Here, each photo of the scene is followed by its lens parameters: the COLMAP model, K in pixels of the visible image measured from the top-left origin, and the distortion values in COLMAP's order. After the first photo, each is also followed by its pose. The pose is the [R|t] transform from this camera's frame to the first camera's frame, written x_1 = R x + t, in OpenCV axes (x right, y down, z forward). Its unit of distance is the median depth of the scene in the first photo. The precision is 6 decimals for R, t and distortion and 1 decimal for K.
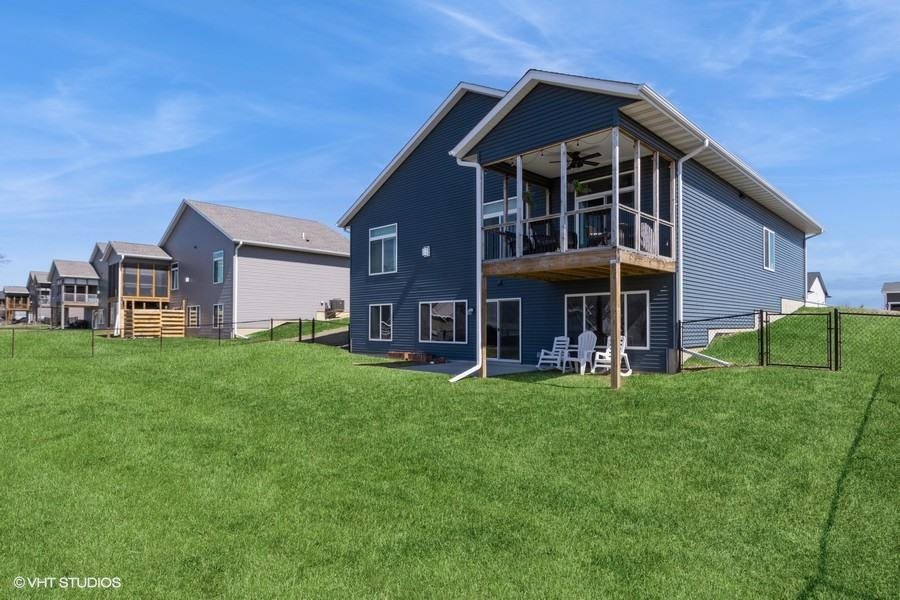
lens RADIAL K [[486.1, 0, 450.0], [0, 486.1, 300.0], [0, 0, 1]] dist [-0.000097, -0.000029]
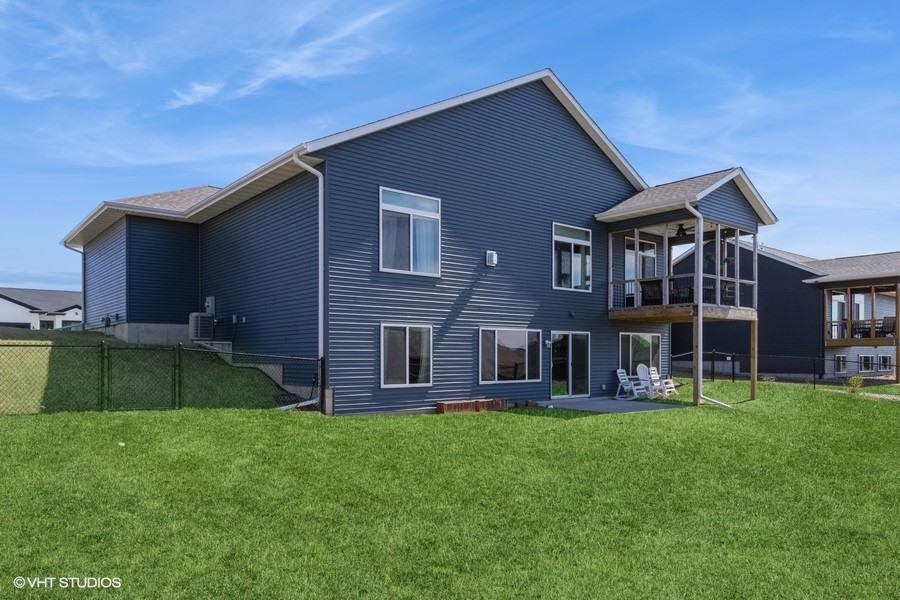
lens RADIAL K [[629.6, 0, 450.0], [0, 629.6, 300.0], [0, 0, 1]] dist [-0.001649, -0.000049]
pose [[0.081967, 0.098723, 0.991733, -0.976016], [-0.044166, 0.994464, -0.095344, 0.055201], [-0.995656, -0.035986, 0.085873, 0.965950]]
